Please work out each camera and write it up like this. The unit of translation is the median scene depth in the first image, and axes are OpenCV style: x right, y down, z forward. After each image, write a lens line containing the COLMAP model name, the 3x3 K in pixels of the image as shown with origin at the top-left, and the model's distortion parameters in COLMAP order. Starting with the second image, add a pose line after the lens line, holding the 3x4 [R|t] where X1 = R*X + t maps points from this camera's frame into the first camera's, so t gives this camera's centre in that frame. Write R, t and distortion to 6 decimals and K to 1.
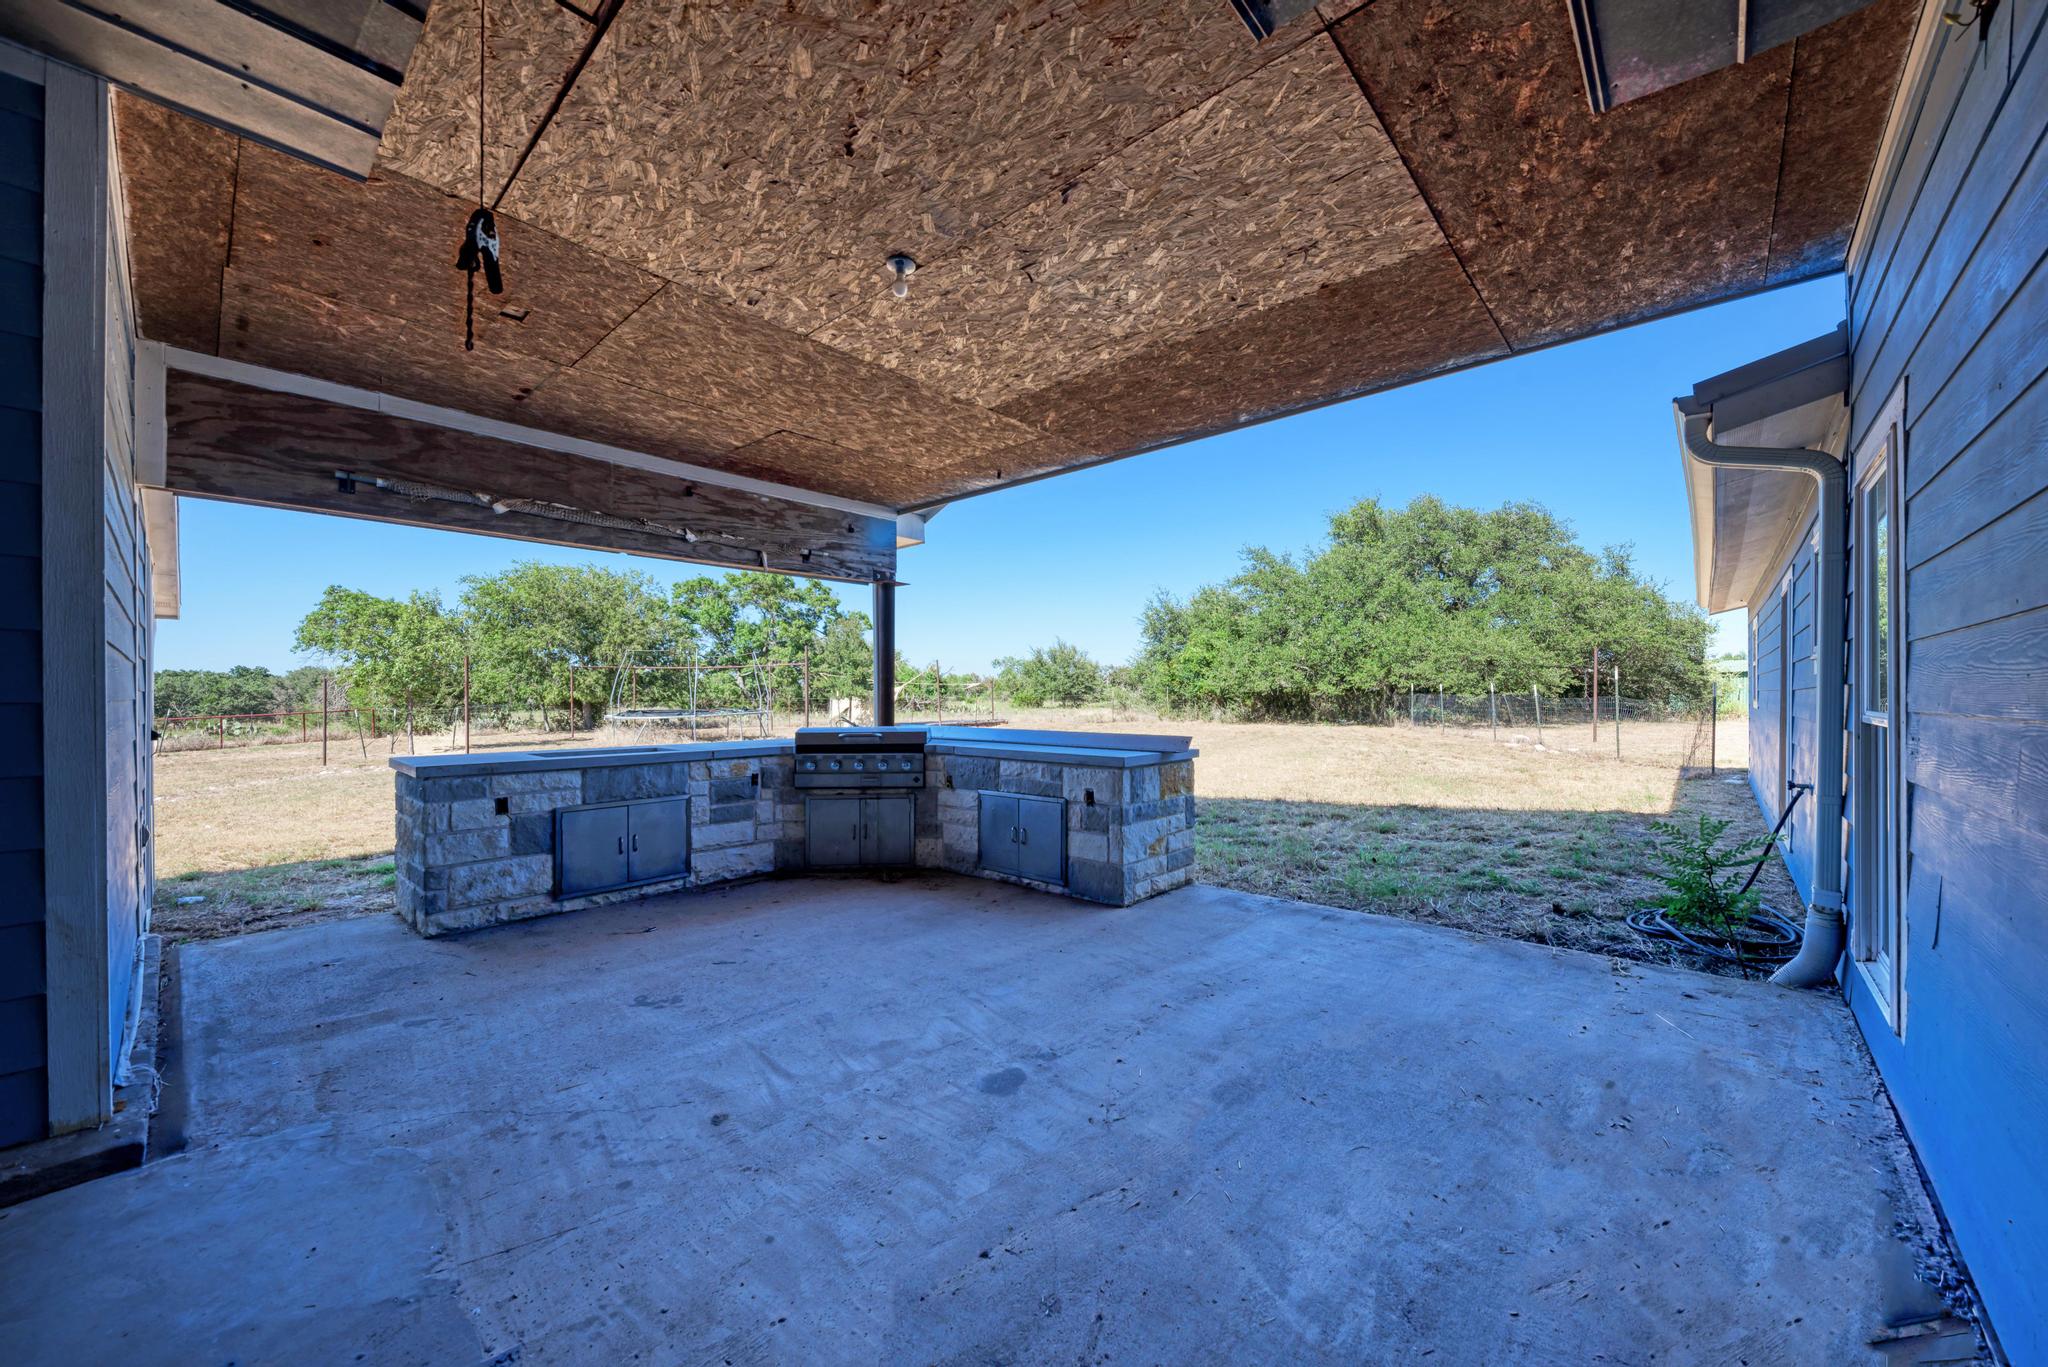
lens RADIAL K [[762.2, 0, 1026.0], [0, 762.2, 689.8], [0, 0, 1]] dist [-0.022353, -0.000411]
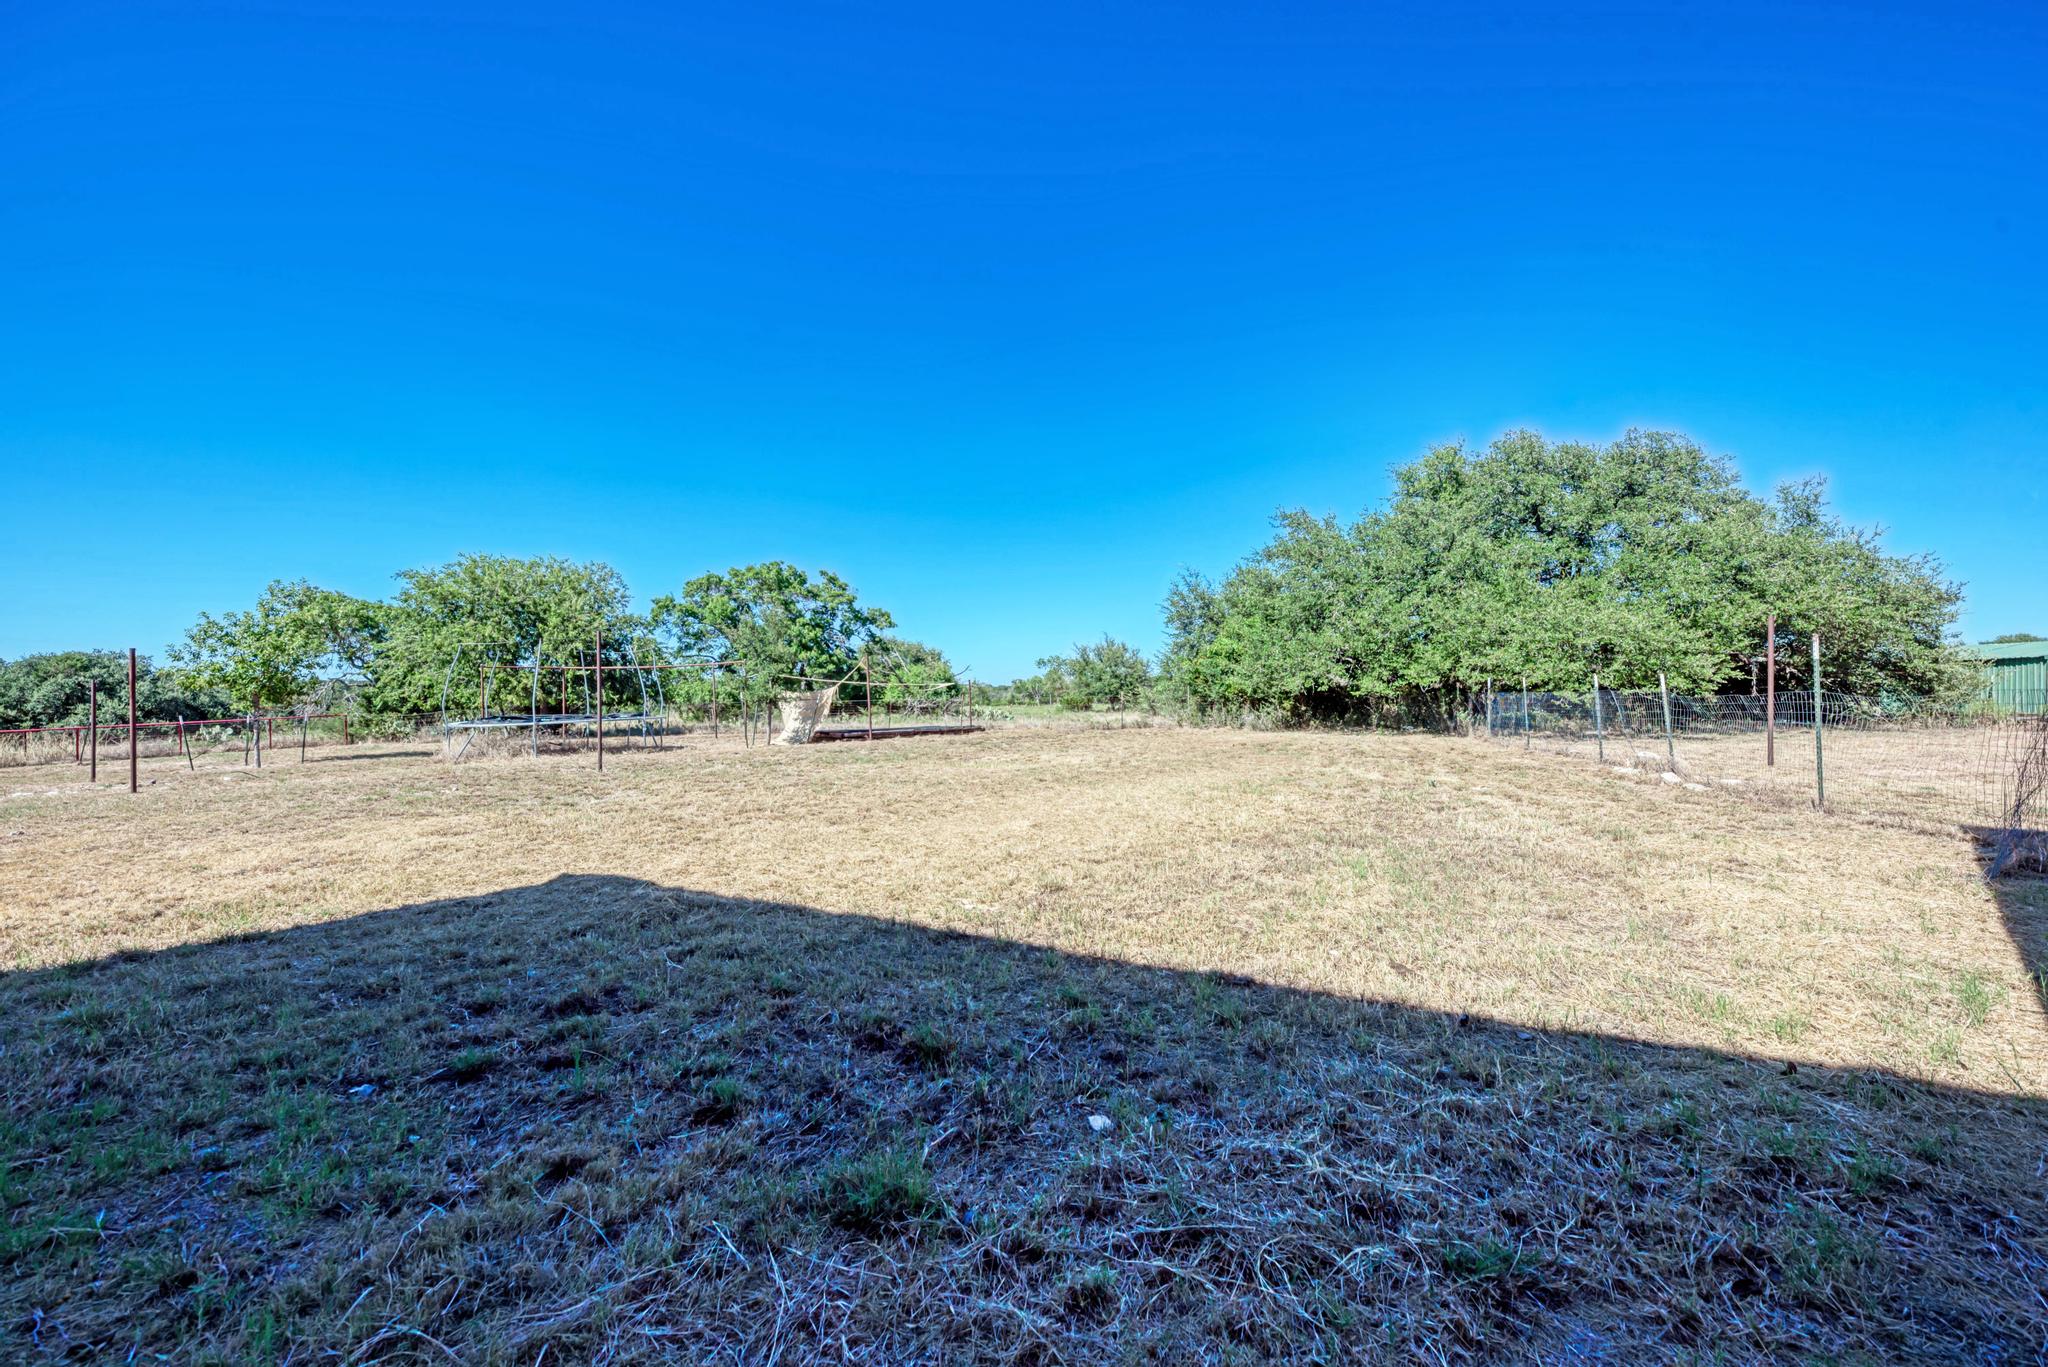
lens RADIAL K [[762.2, 0, 1020.8], [0, 762.2, 689.5], [0, 0, 1]] dist [-0.022353, -0.000411]
pose [[0.990451, -0.006081, -0.137731, 0.144637], [0.005524, 0.999975, -0.004424, 0.002943], [0.137754, 0.003621, 0.990460, 0.193832]]
